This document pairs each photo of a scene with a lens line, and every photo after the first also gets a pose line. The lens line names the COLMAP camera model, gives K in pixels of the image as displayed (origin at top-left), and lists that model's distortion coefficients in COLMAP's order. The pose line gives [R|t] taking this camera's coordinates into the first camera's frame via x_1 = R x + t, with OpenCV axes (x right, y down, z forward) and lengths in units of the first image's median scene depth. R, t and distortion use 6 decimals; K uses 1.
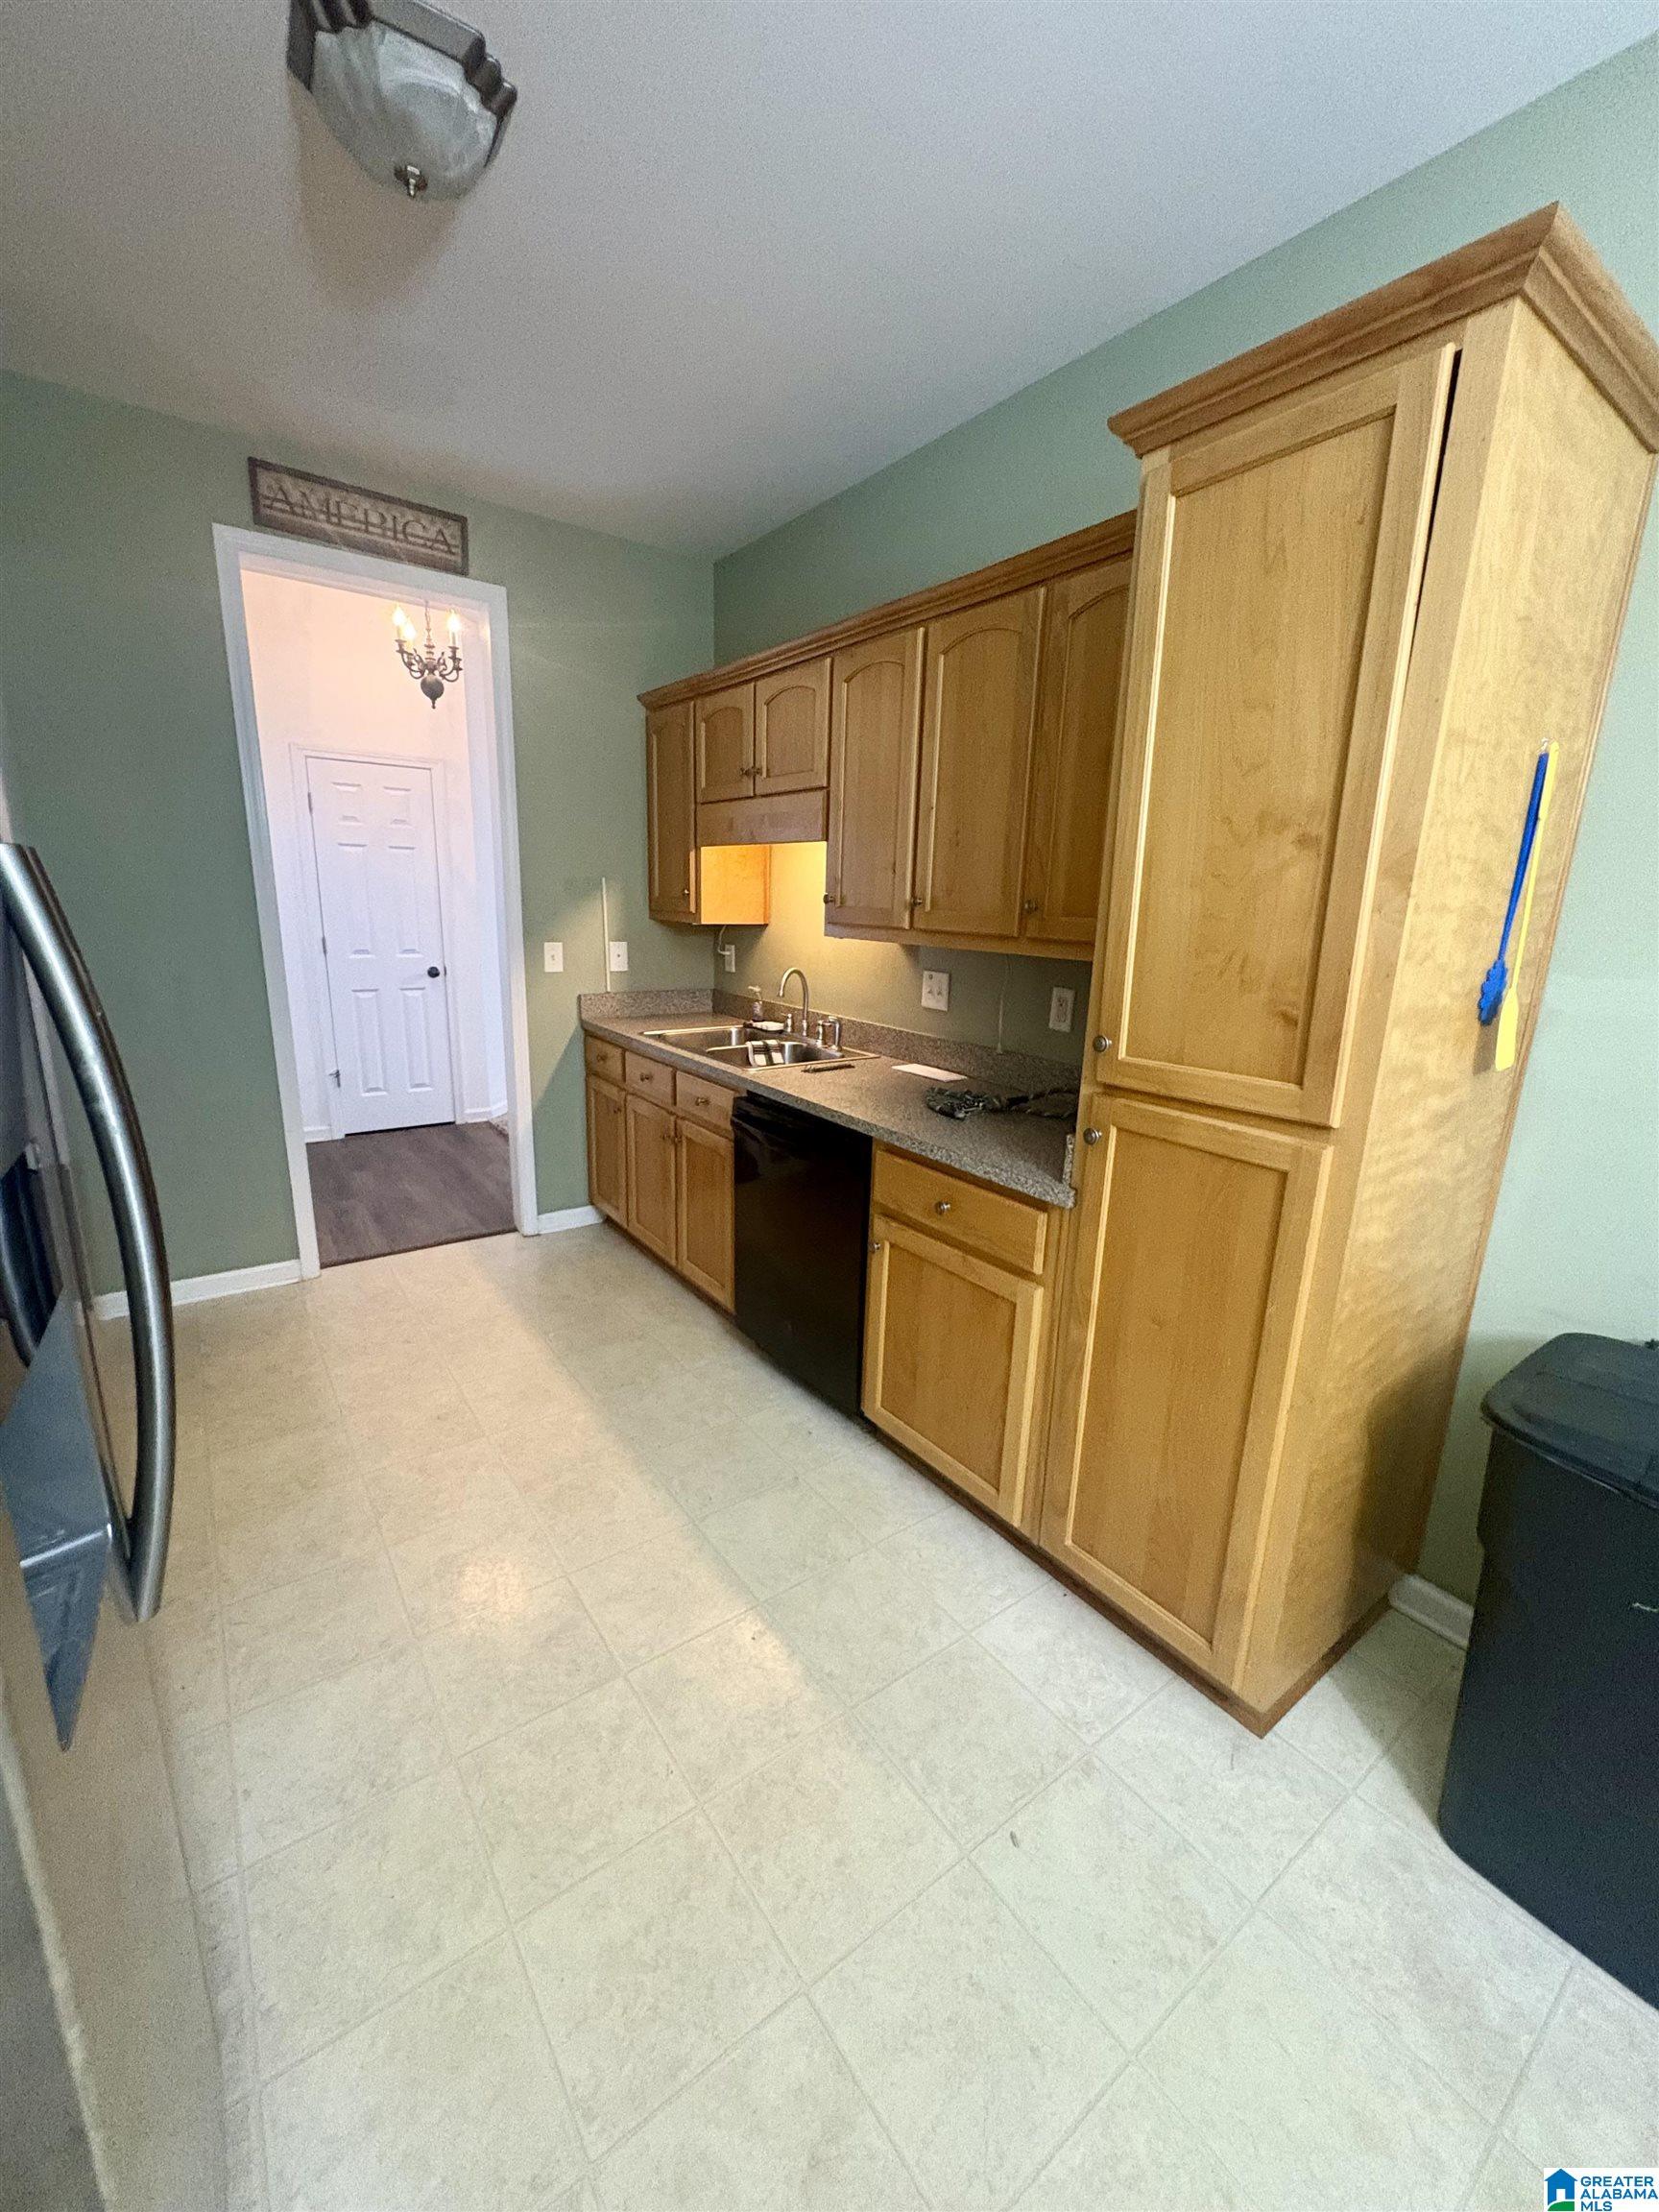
lens RADIAL K [[885.2, 0, 829.5], [0, 885.2, 1106.0], [0, 0, 1]] dist [-0.001043, 0.000564]
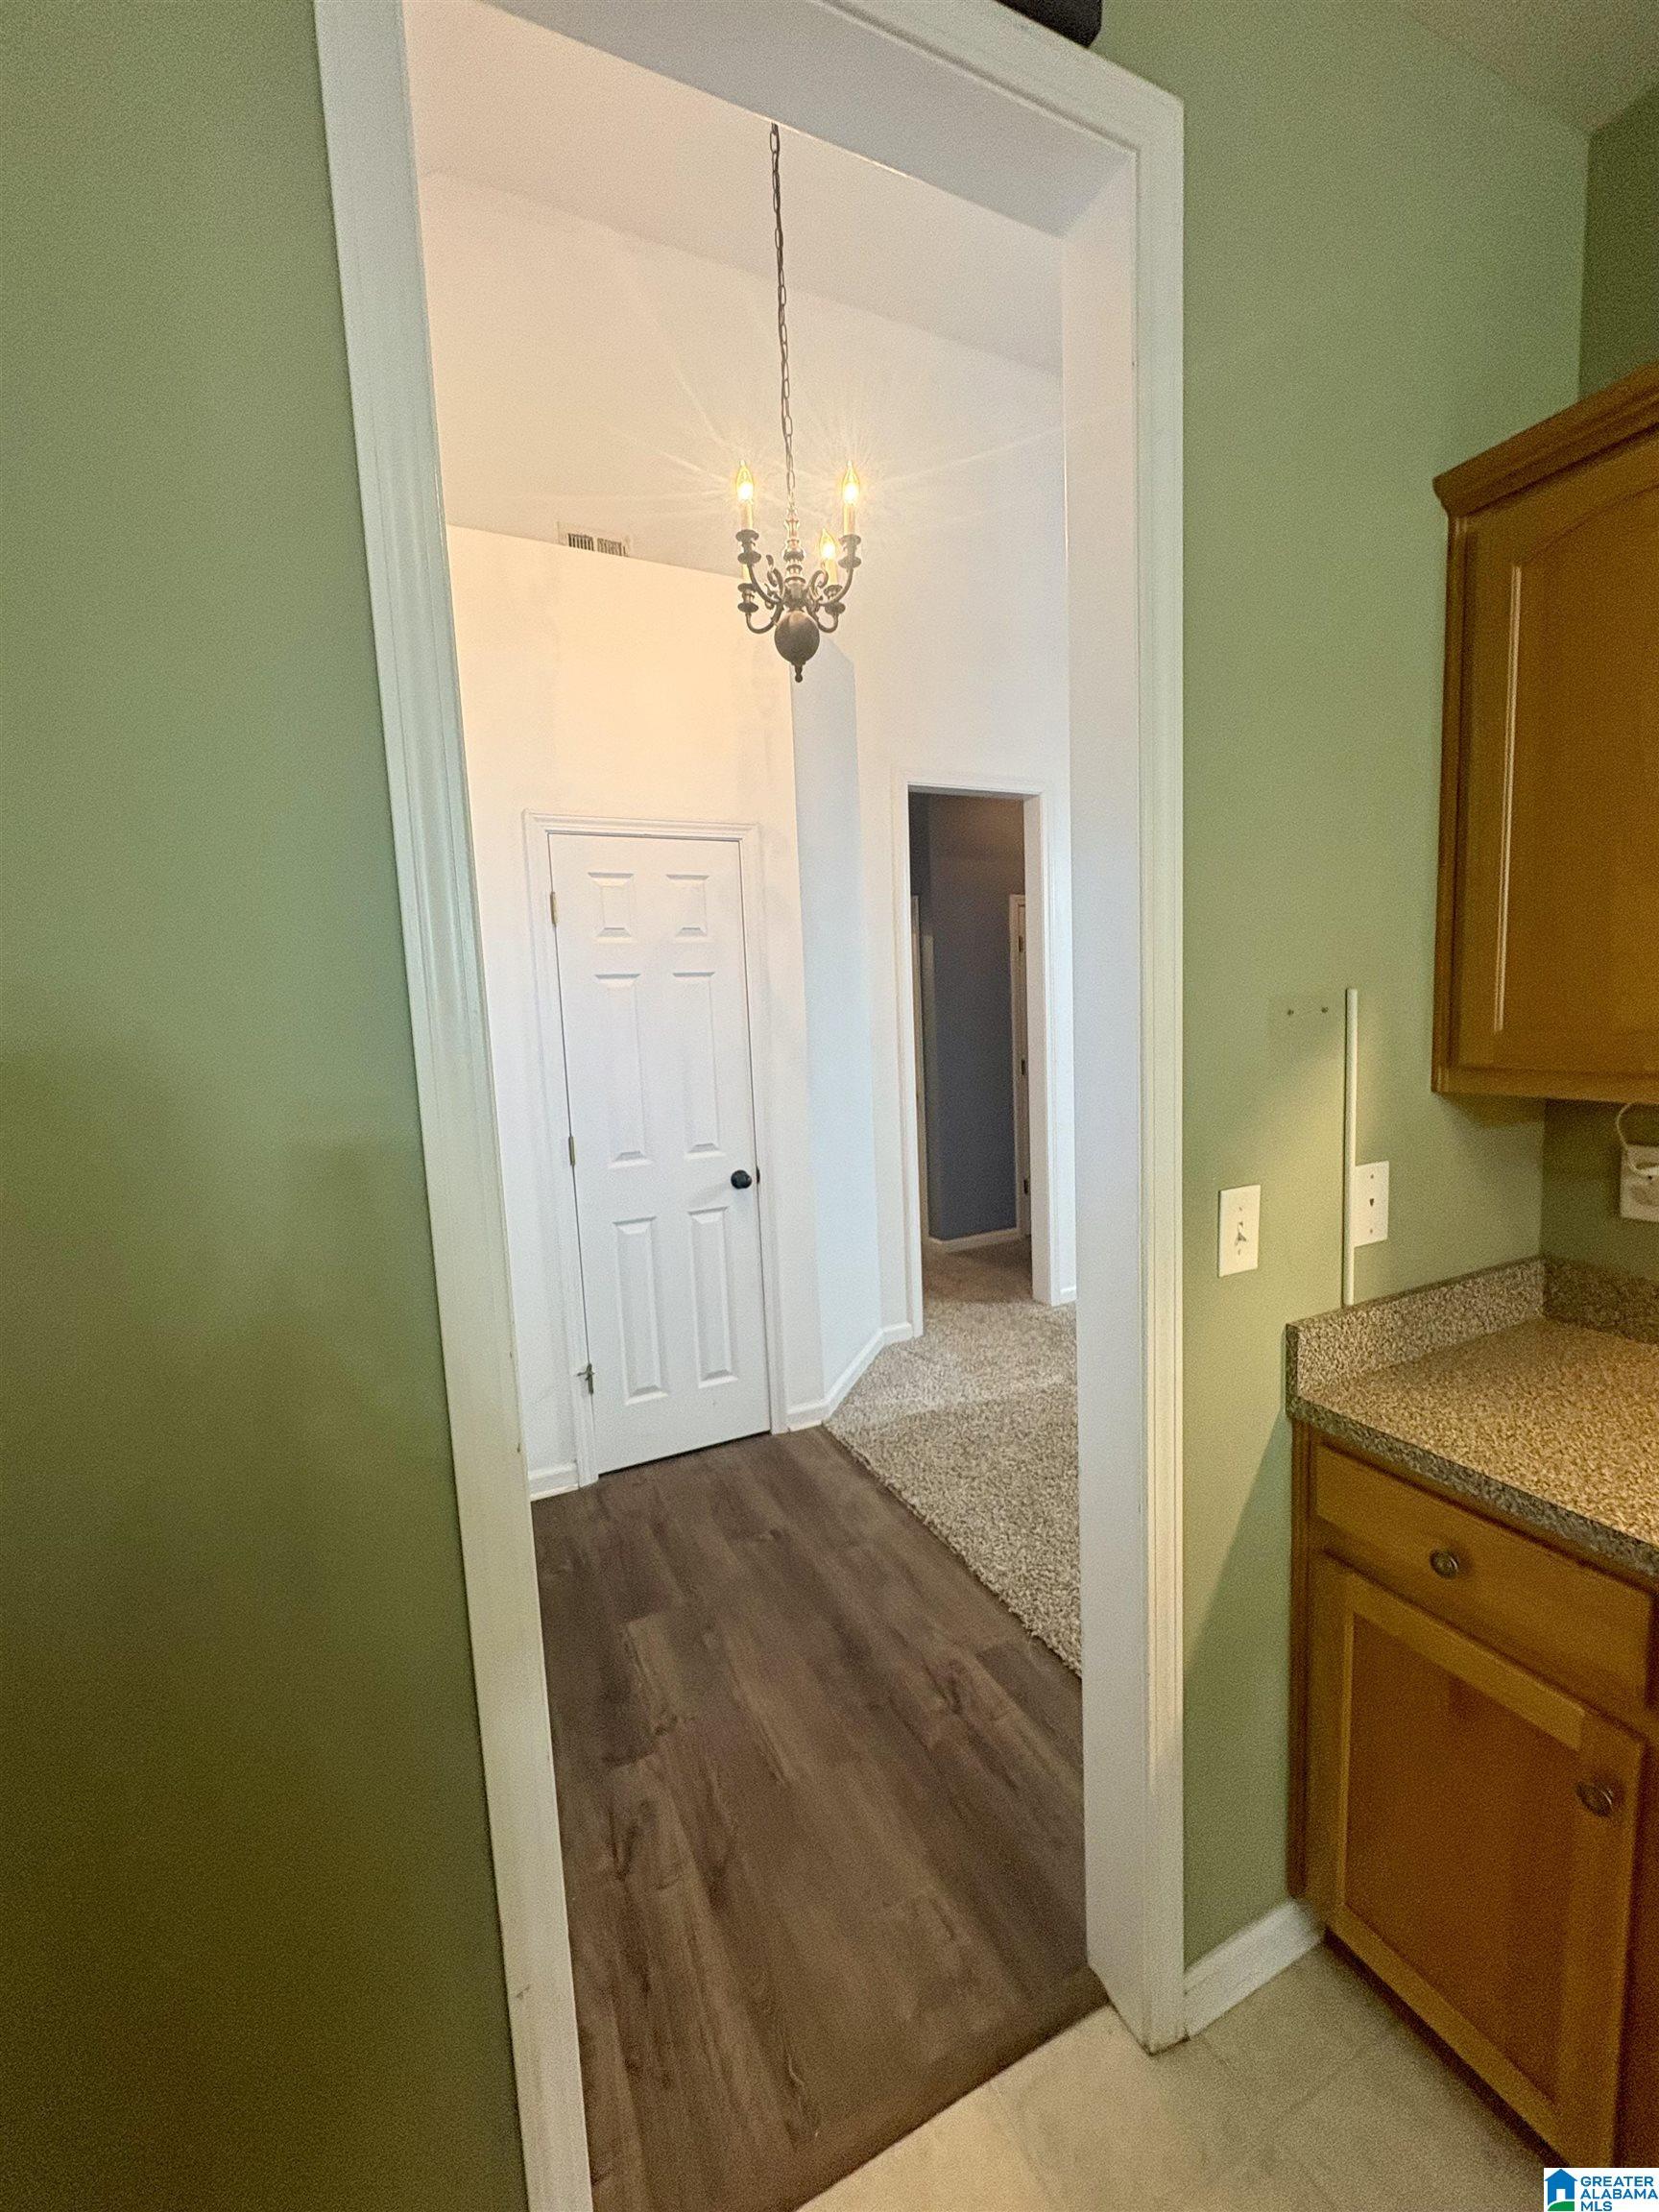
lens RADIAL K [[885.2, 0, 829.5], [0, 885.2, 1106.0], [0, 0, 1]] dist [-0.001043, 0.000564]
pose [[0.979661, -0.054626, -0.193079, -0.349476], [0.029396, 0.990920, -0.131199, -0.153842], [0.198493, 0.122855, 0.972372, 0.559369]]
